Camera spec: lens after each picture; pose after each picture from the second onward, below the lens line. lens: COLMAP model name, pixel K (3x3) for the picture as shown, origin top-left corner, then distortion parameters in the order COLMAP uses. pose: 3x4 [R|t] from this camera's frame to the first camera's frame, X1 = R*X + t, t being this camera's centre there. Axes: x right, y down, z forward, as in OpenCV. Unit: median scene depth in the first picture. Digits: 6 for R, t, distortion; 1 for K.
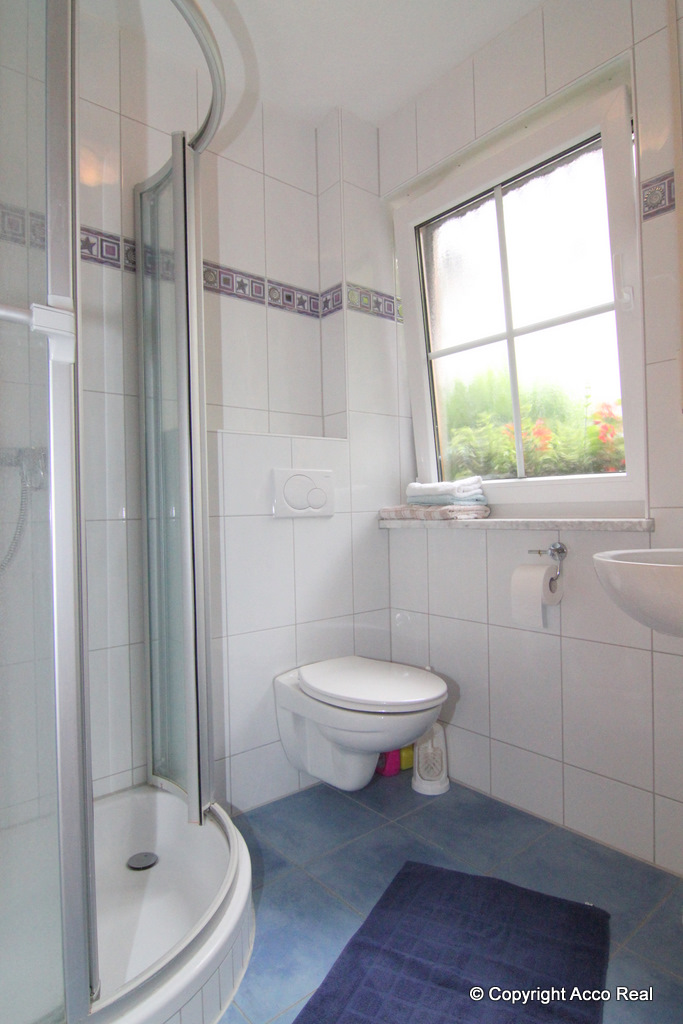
lens RADIAL K [[582.1, 0, 341.5], [0, 582.1, 512.0], [0, 0, 1]] dist [-0.017425, -0.001258]
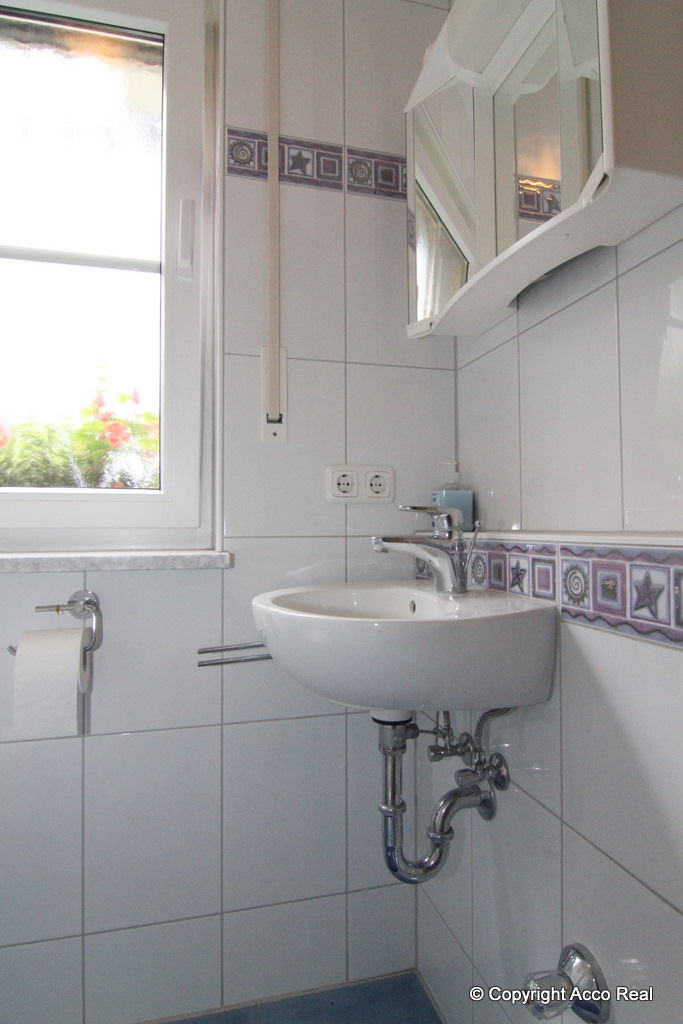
lens RADIAL K [[582.1, 0, 341.5], [0, 582.1, 512.0], [0, 0, 1]] dist [-0.017425, -0.001258]
pose [[0.429225, 0.036428, 0.902463, -0.097278], [-0.001675, 0.999217, -0.039536, -0.009668], [-0.903196, 0.015458, 0.428949, 0.476736]]
